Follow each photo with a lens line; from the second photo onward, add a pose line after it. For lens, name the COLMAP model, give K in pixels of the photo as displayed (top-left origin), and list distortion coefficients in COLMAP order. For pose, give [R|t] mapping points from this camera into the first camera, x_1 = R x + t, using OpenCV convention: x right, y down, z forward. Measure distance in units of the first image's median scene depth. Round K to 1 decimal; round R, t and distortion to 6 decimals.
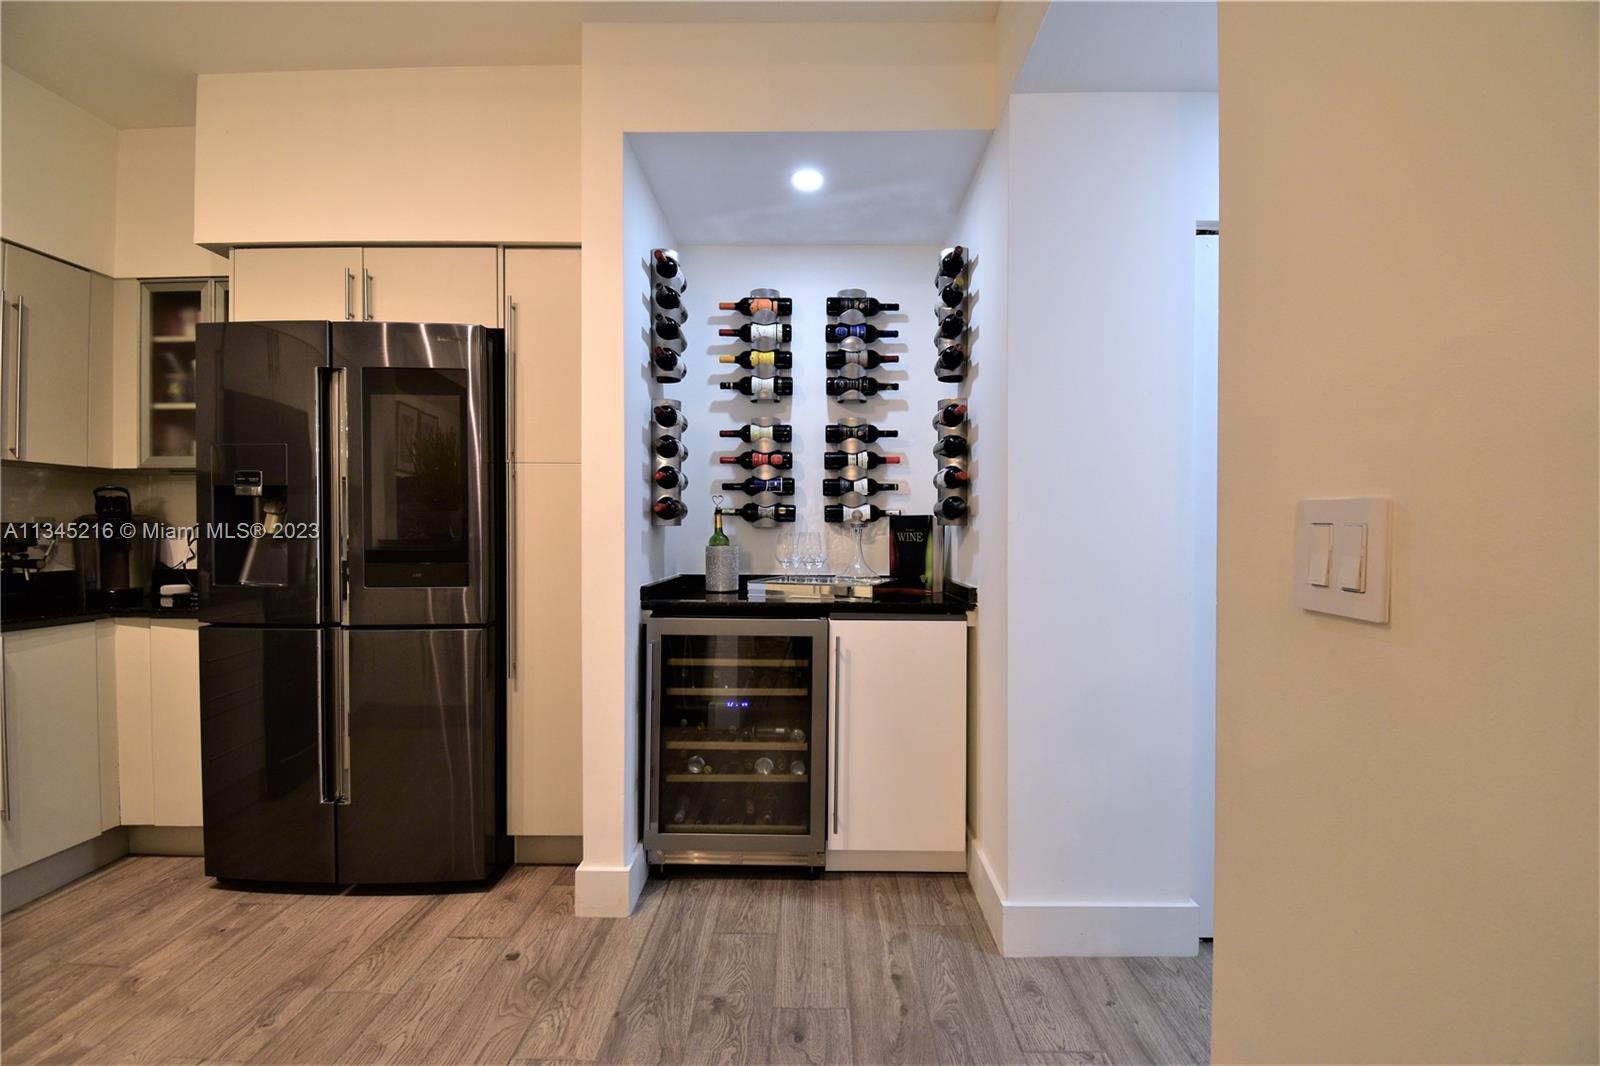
lens RADIAL K [[706.8, 0, 812.3], [0, 706.8, 539.3], [0, 0, 1]] dist [0.008132, -0.019273]
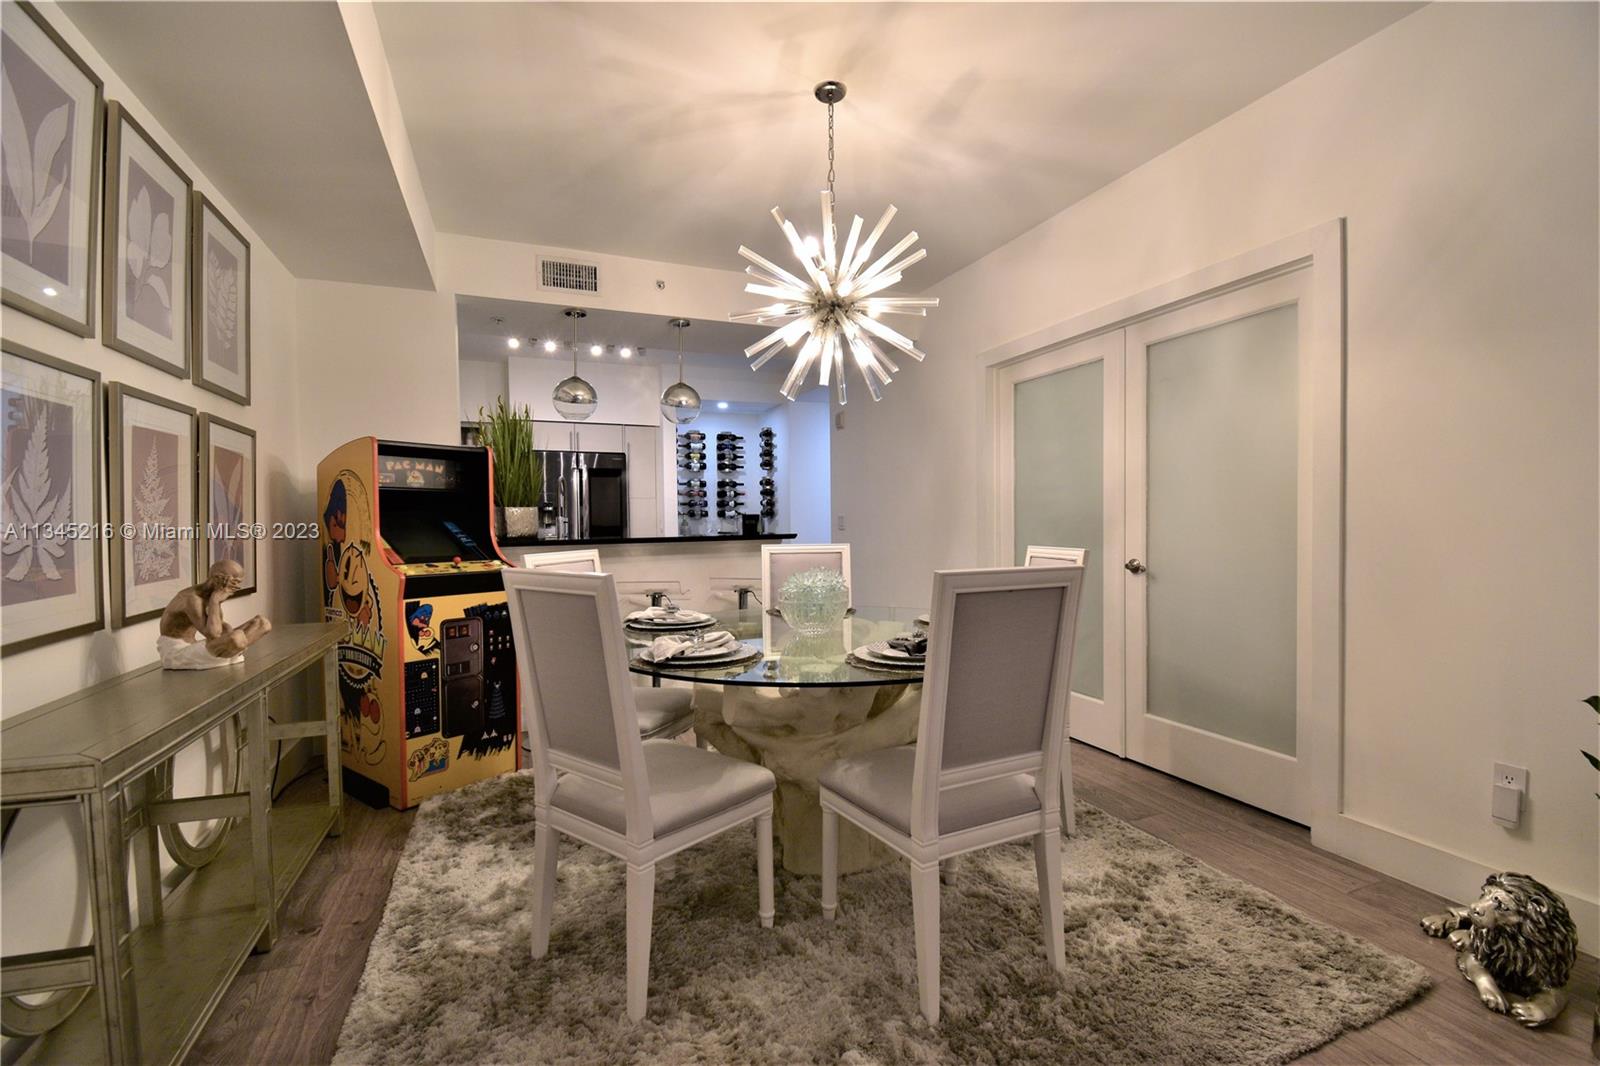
lens RADIAL K [[706.8, 0, 810.2], [0, 706.8, 538.3], [0, 0, 1]] dist [0.008132, -0.019273]
pose [[0.922907, -0.022420, 0.384370, -0.837377], [0.016499, 0.999689, 0.018694, 0.015561], [-0.384670, -0.010911, 0.922990, -1.953560]]
